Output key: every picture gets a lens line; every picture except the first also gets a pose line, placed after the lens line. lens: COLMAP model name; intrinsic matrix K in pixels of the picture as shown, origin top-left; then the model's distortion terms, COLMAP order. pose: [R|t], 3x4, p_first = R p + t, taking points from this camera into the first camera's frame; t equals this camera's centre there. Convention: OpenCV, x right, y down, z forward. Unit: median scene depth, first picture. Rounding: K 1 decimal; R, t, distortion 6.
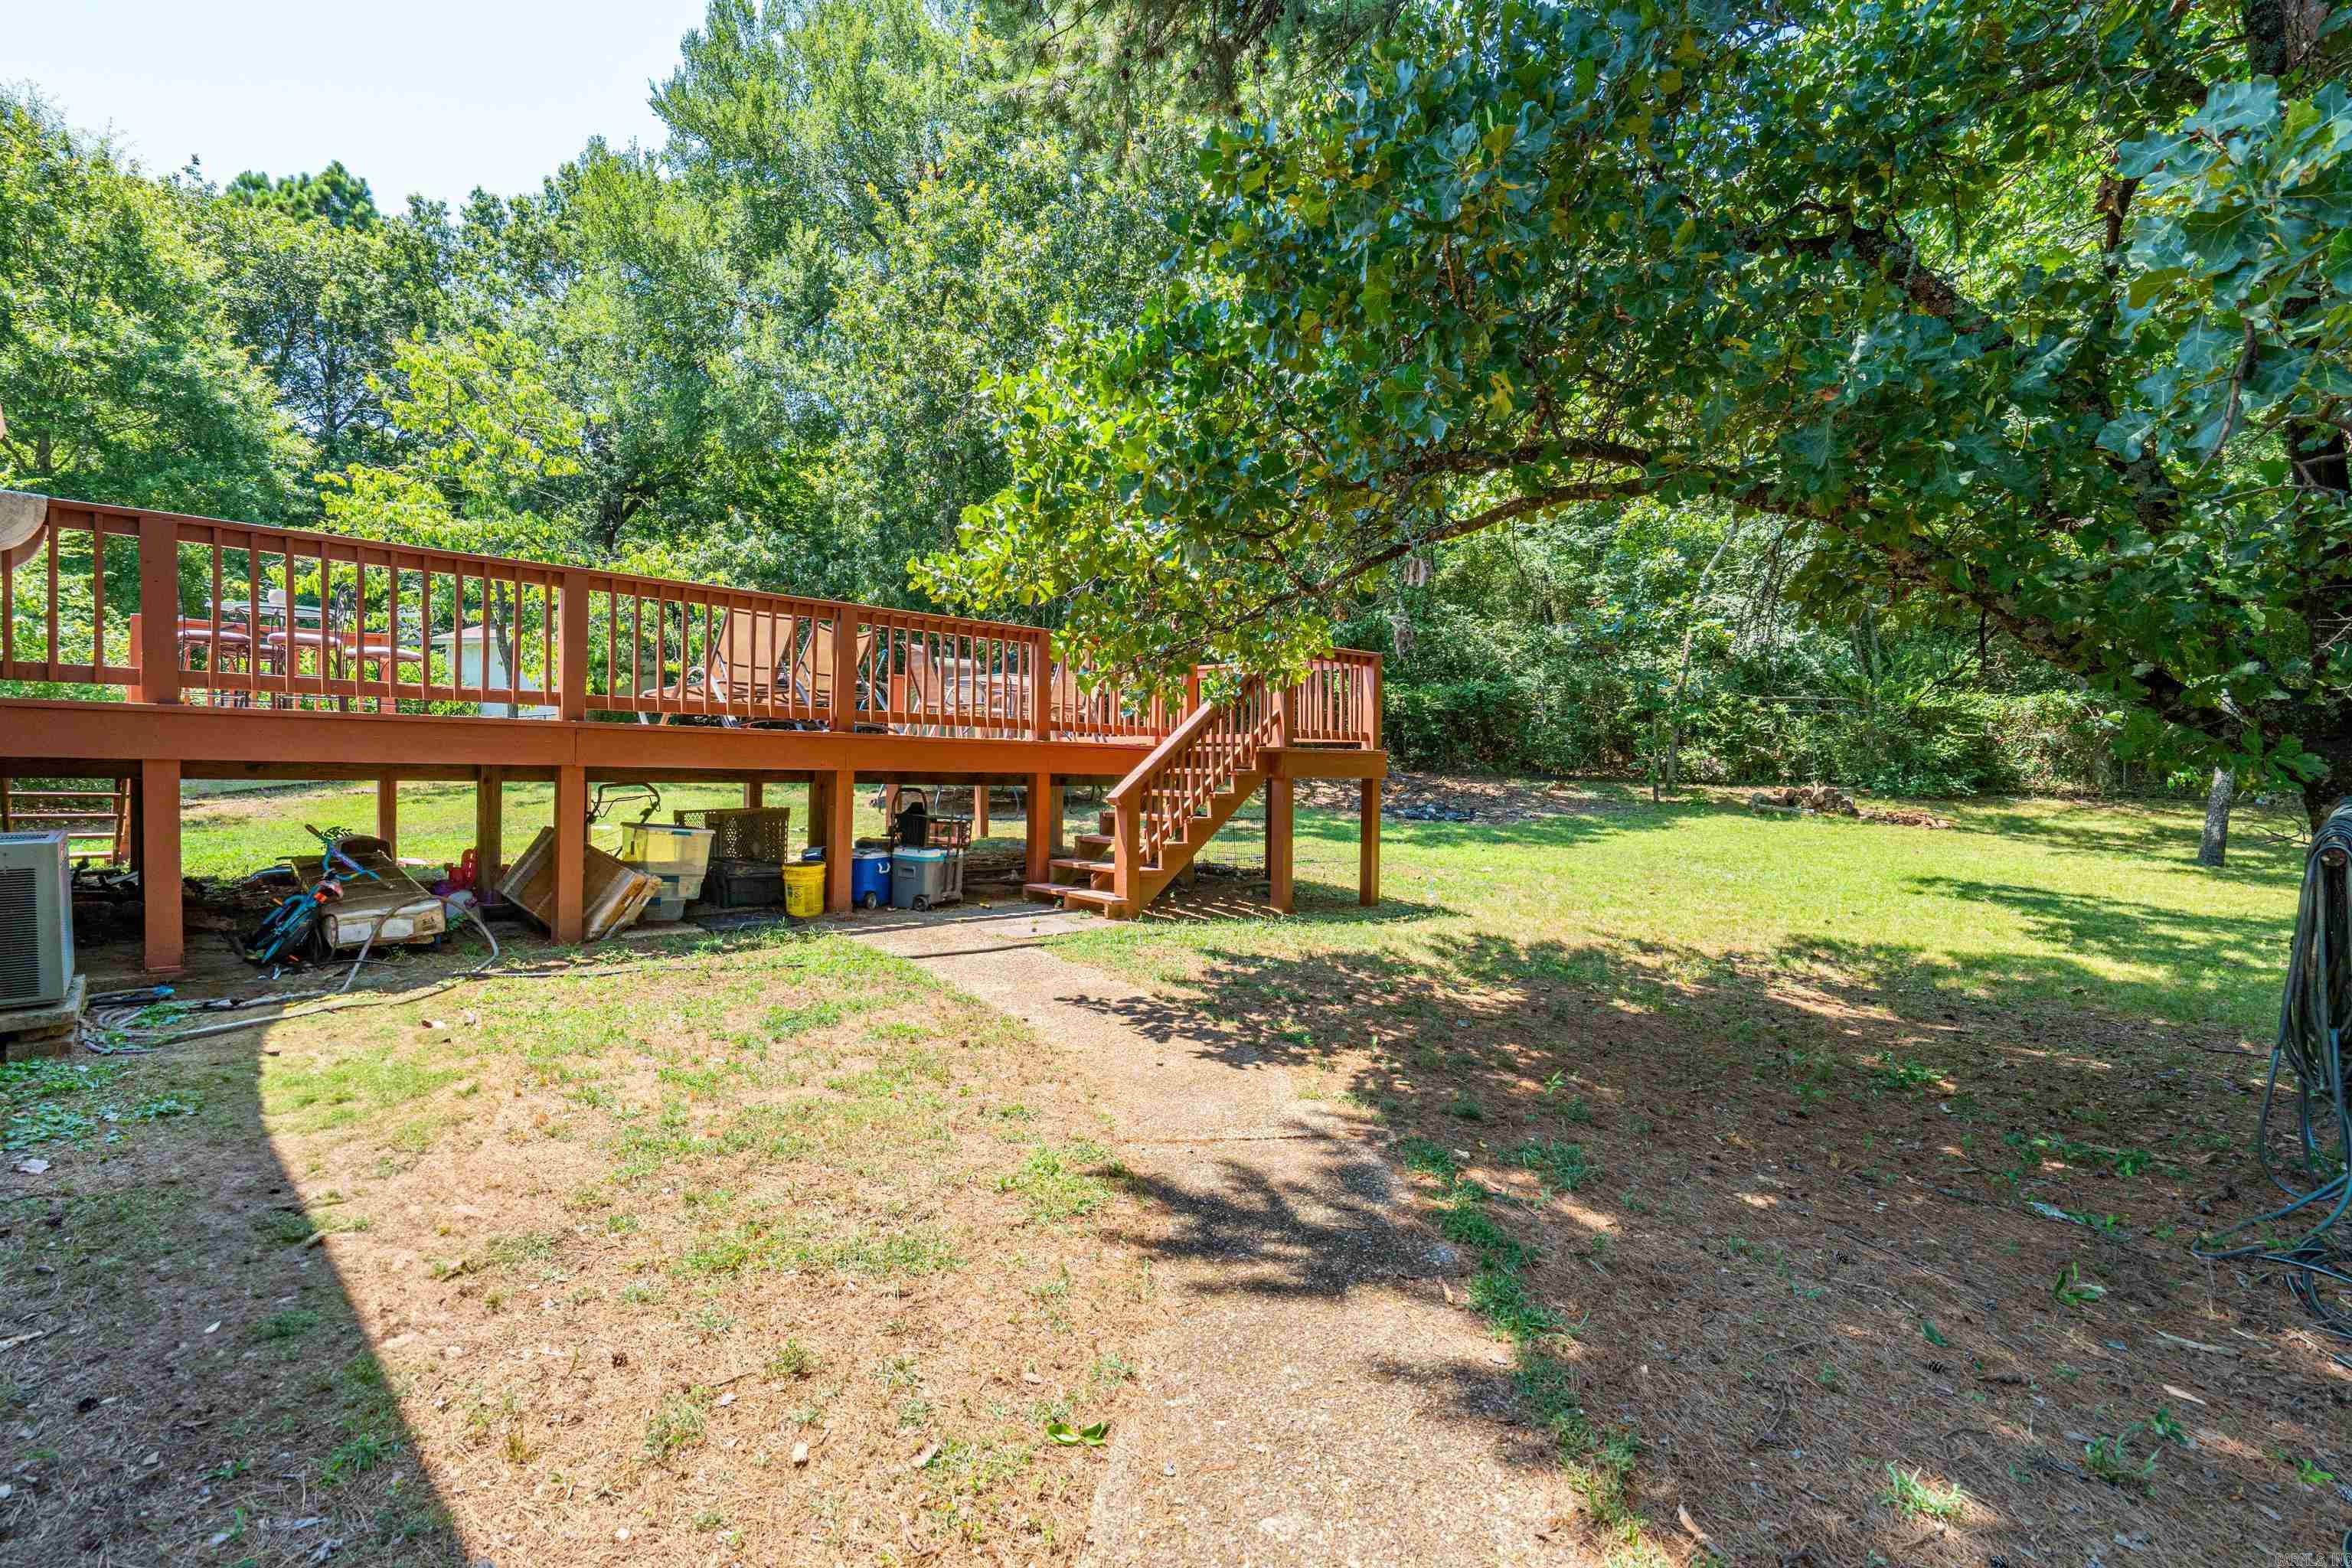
lens RADIAL K [[1067.6, 0, 1165.6], [0, 1067.6, 759.5], [0, 0, 1]] dist [-0.002815, -0.000404]
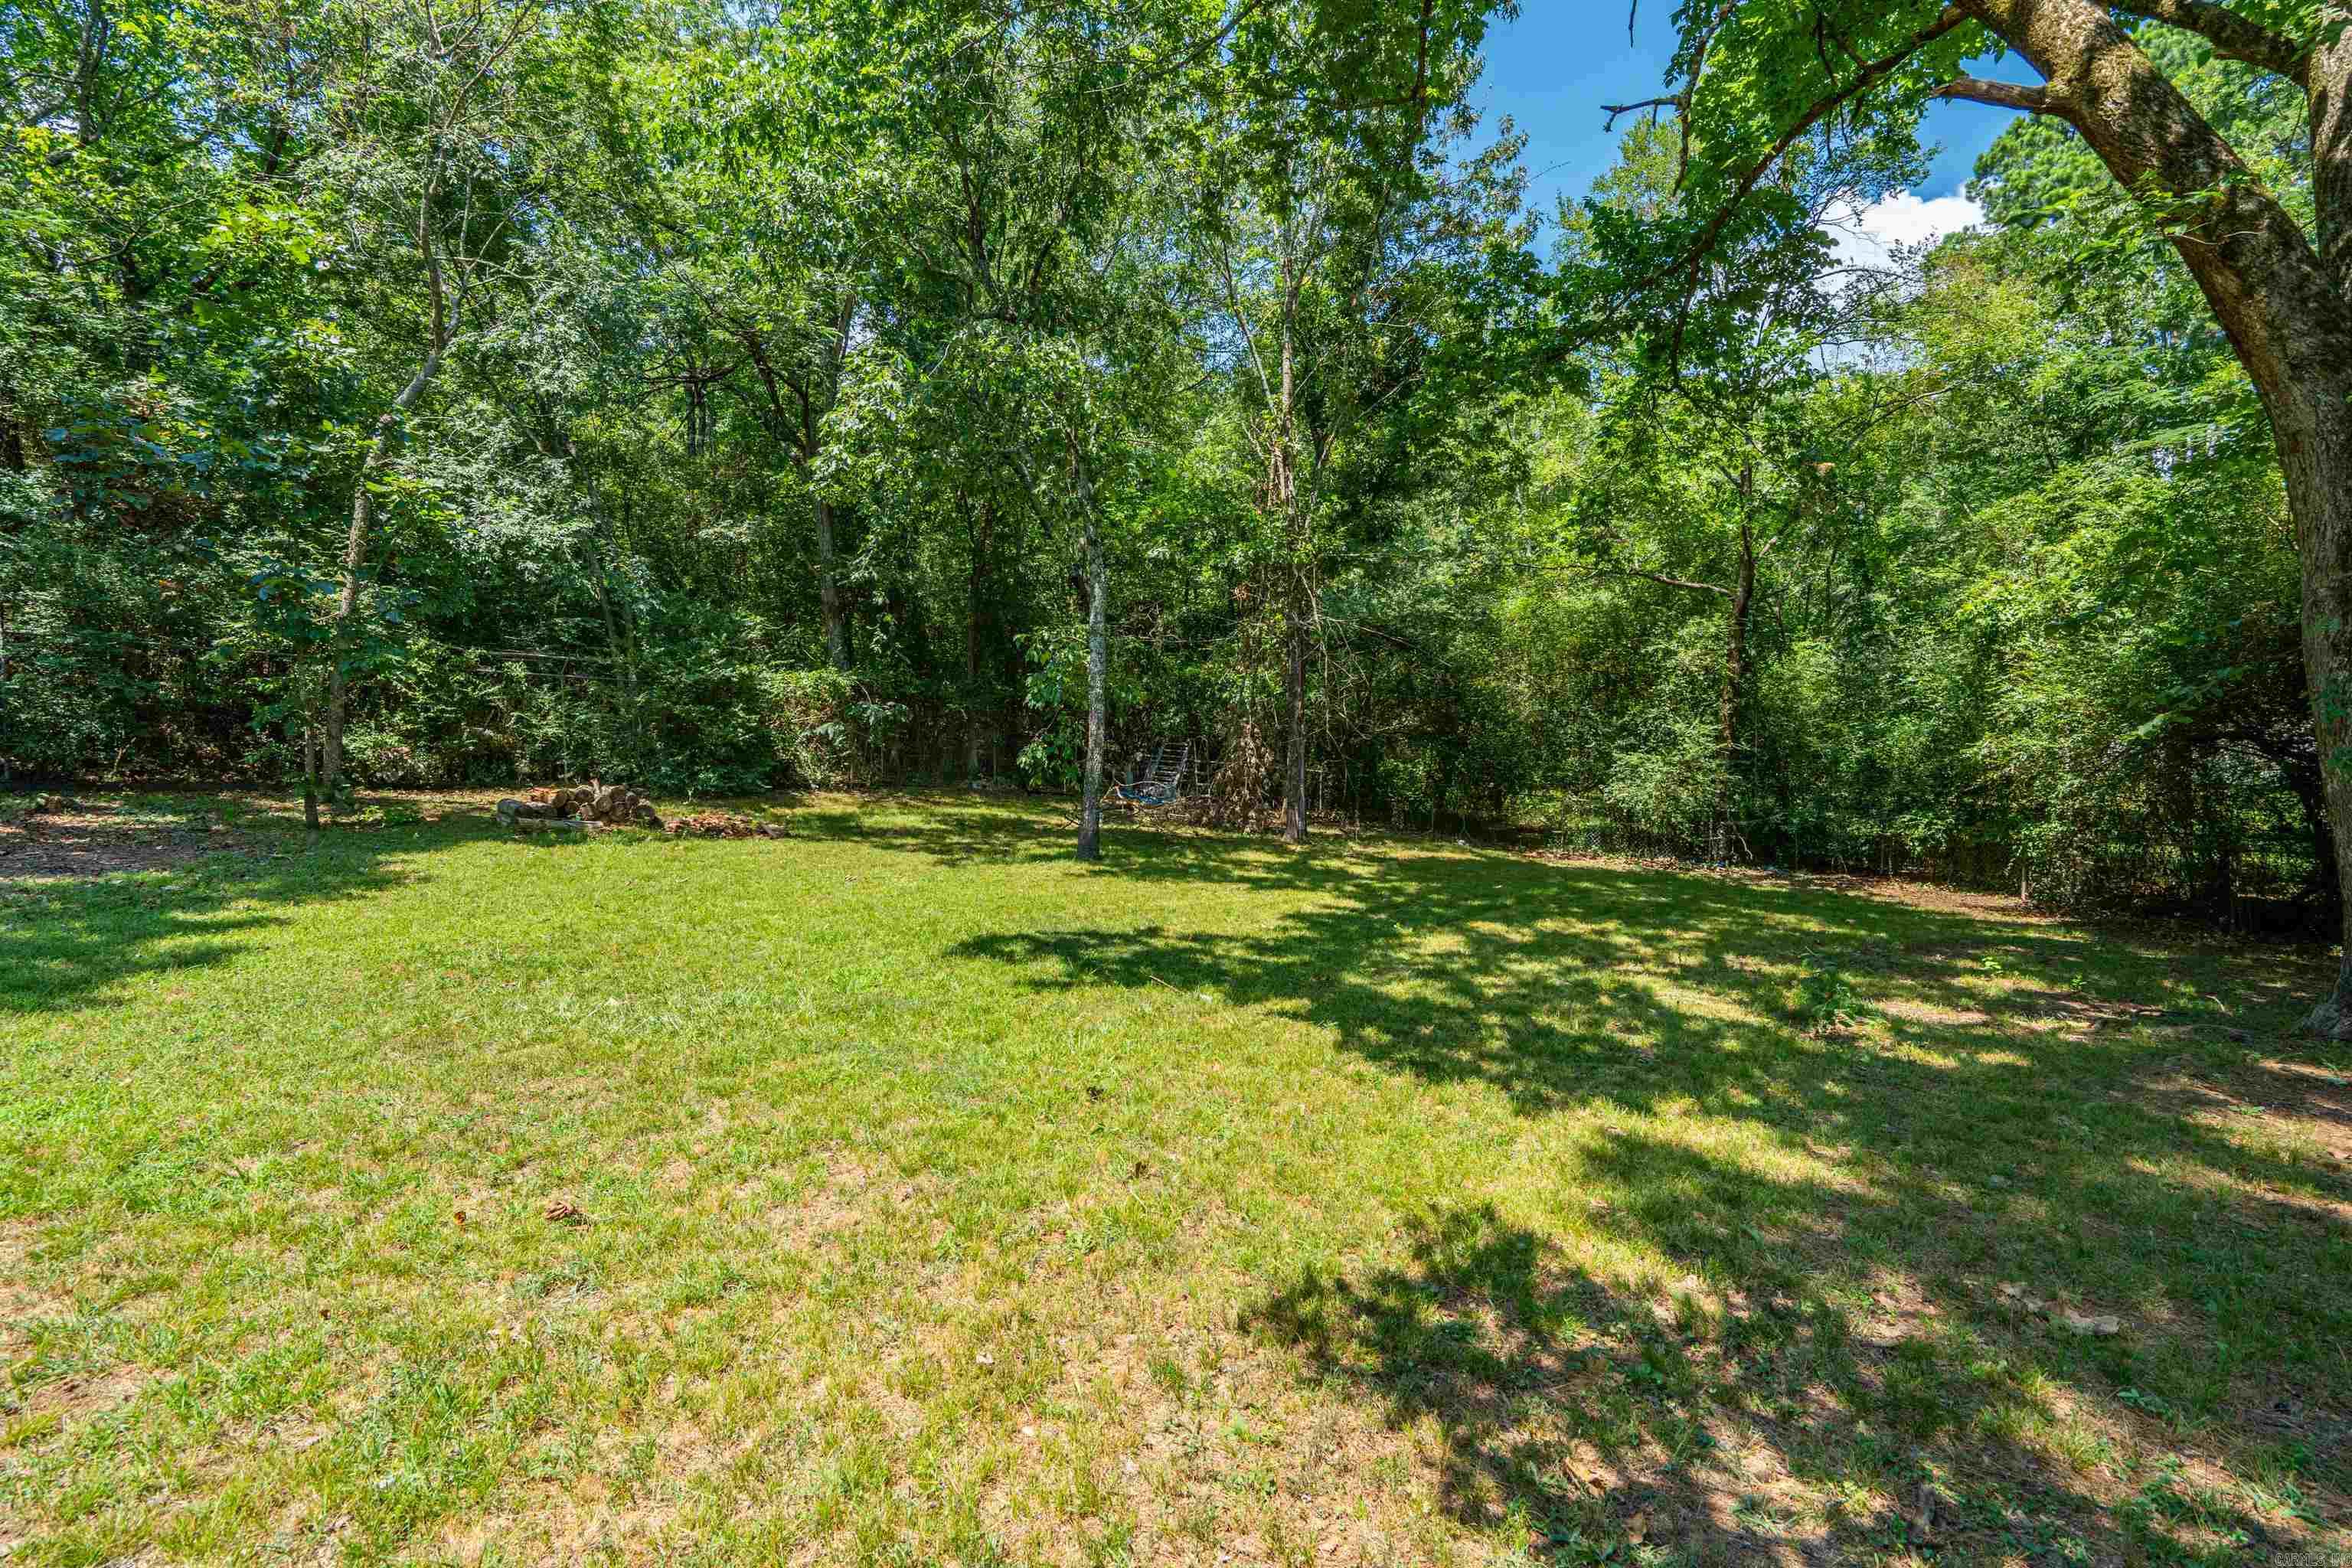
lens RADIAL K [[1081.4, 0, 1196.0], [0, 1081.4, 856.4], [0, 0, 1]] dist [0.003706, 0.000568]
pose [[0.411949, -0.091412, 0.906610, 0.139130], [0.007787, 0.995272, 0.096814, 0.005972], [-0.911173, -0.032822, 0.410714, 0.354294]]
